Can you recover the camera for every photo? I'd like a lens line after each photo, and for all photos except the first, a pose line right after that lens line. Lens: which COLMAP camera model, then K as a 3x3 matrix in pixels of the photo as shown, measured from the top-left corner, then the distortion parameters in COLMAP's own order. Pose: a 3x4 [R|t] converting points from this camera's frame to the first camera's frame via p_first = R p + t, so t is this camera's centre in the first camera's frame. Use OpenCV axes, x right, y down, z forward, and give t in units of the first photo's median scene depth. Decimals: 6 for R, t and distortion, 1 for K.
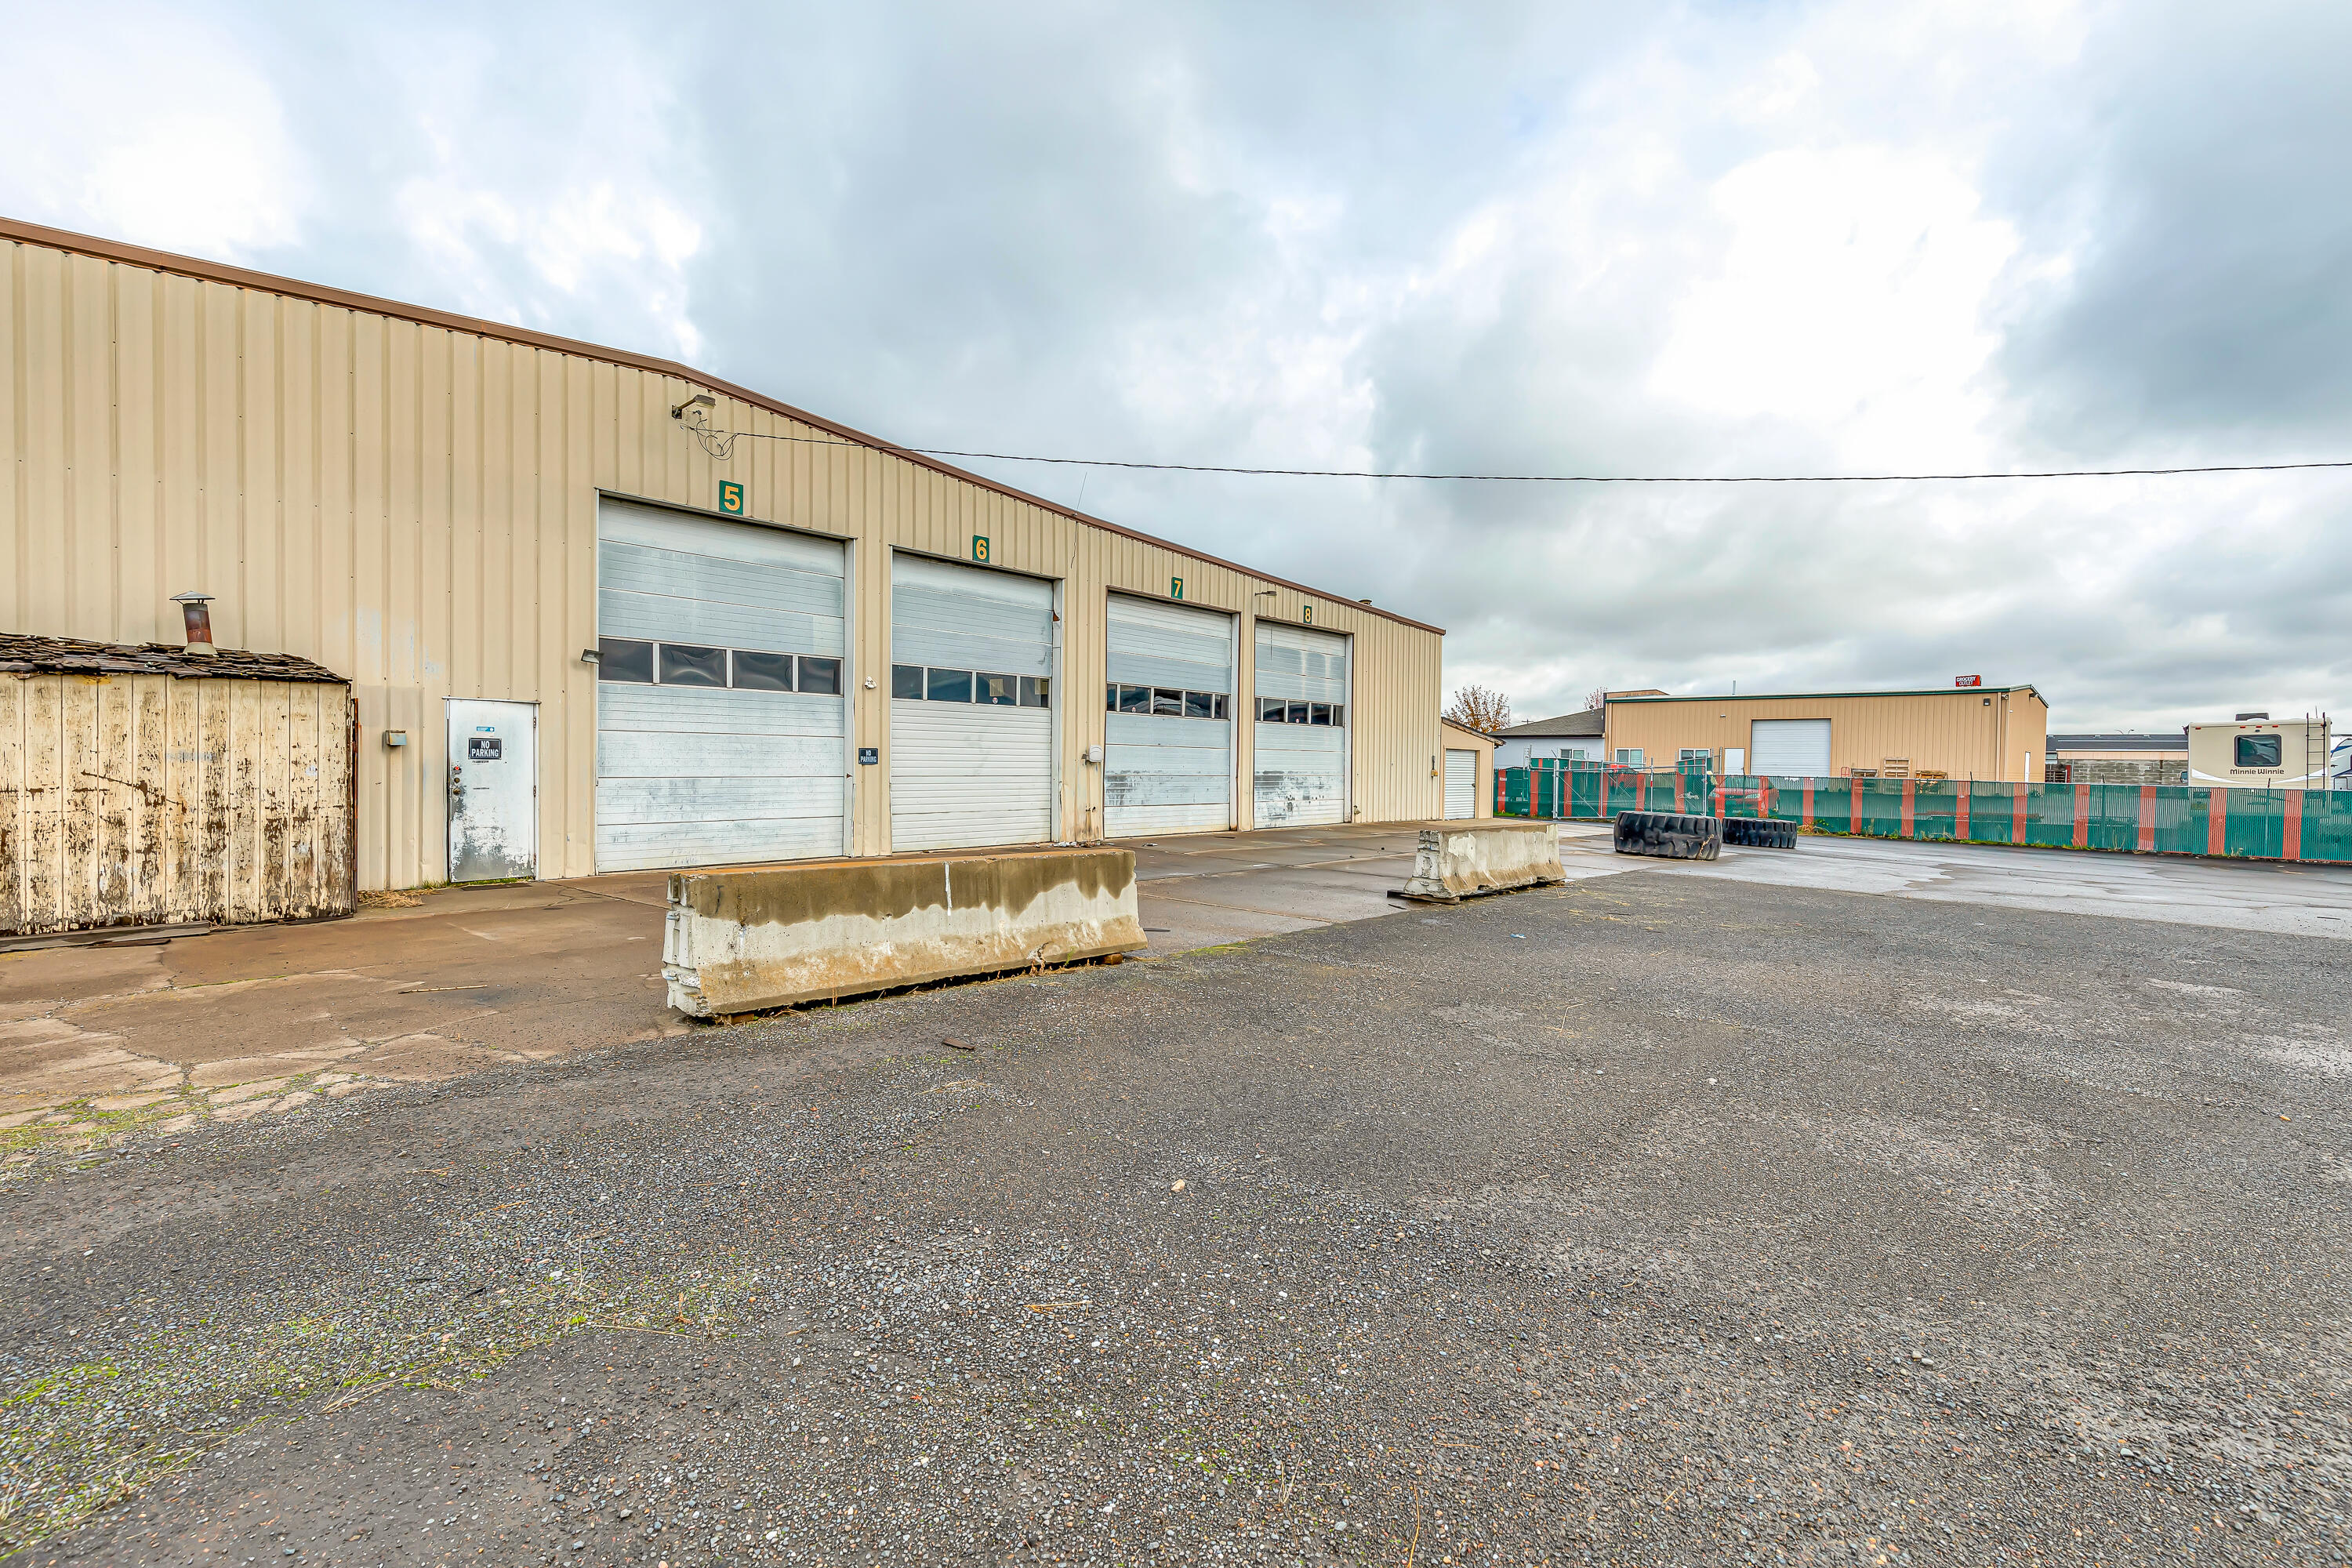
lens RADIAL K [[1081.2, 0, 1188.2], [0, 1081.2, 793.2], [0, 0, 1]] dist [0.004281, -0.000166]
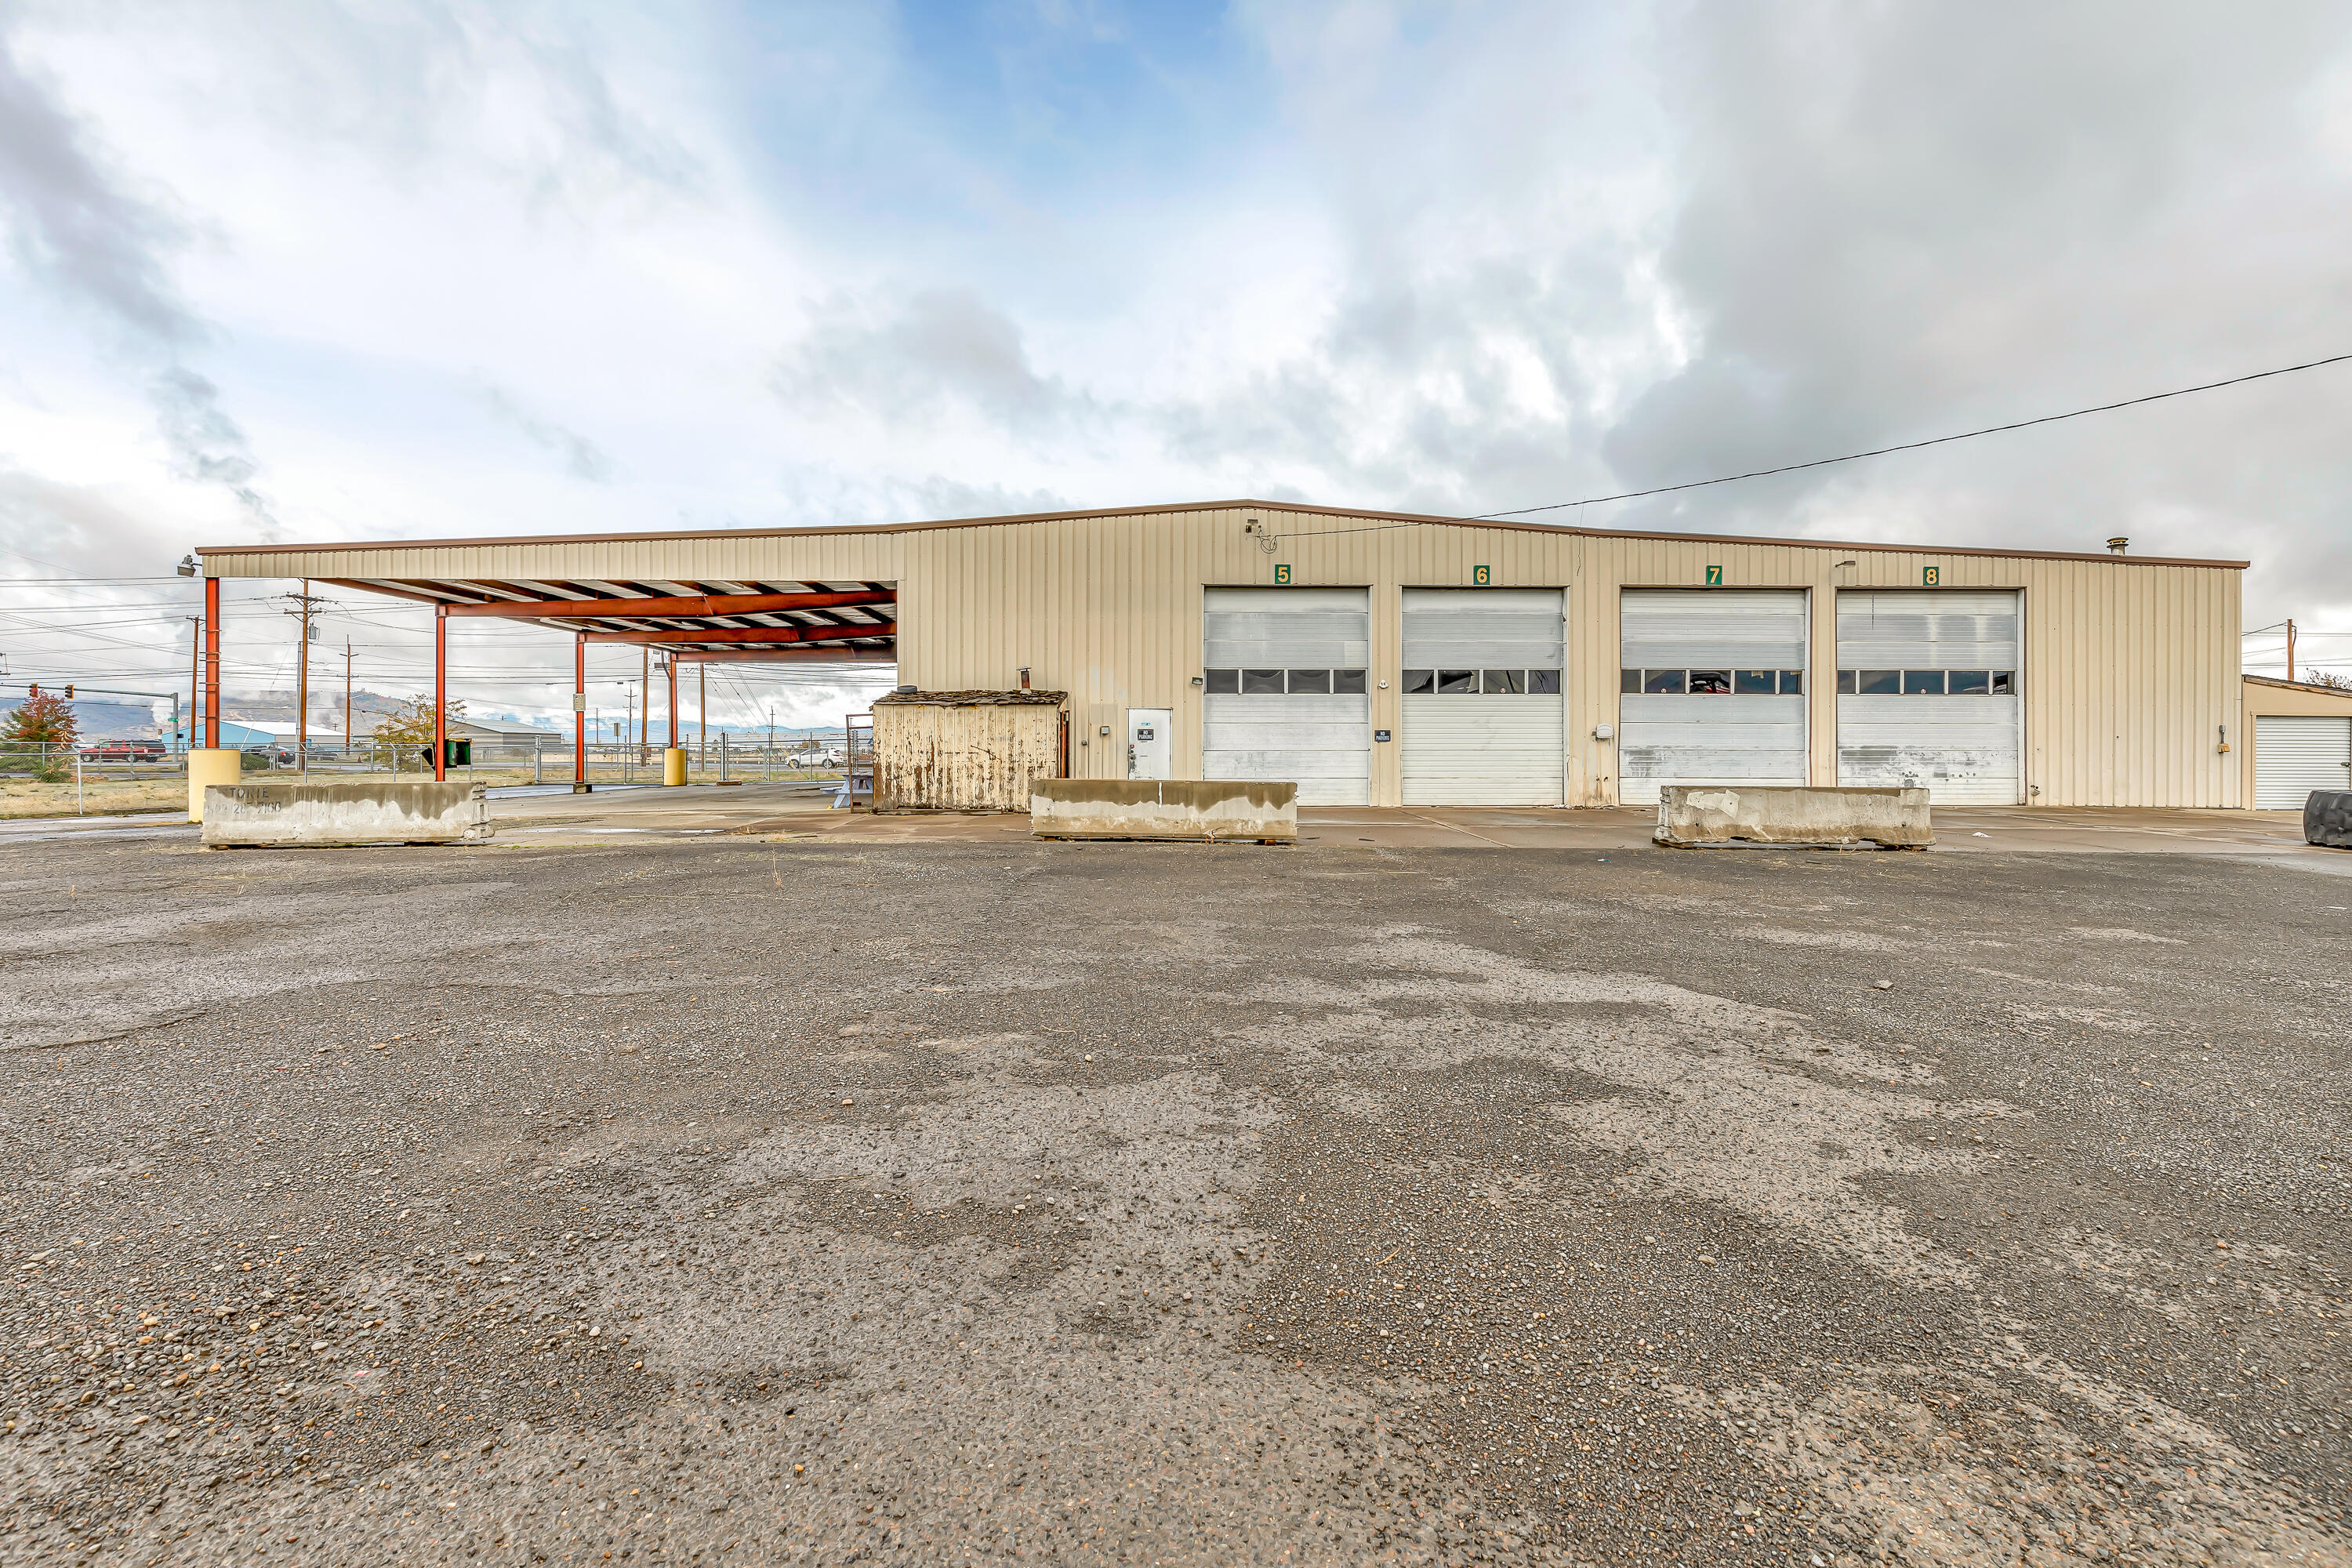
lens RADIAL K [[1069.6, 0, 1180.4], [0, 1069.6, 784.5], [0, 0, 1]] dist [0.000722, 0.000694]
pose [[0.666303, 0.011288, -0.745596, 0.584284], [-0.012655, 0.999913, 0.003829, 0.028160], [0.745574, 0.006884, 0.666387, -0.136844]]
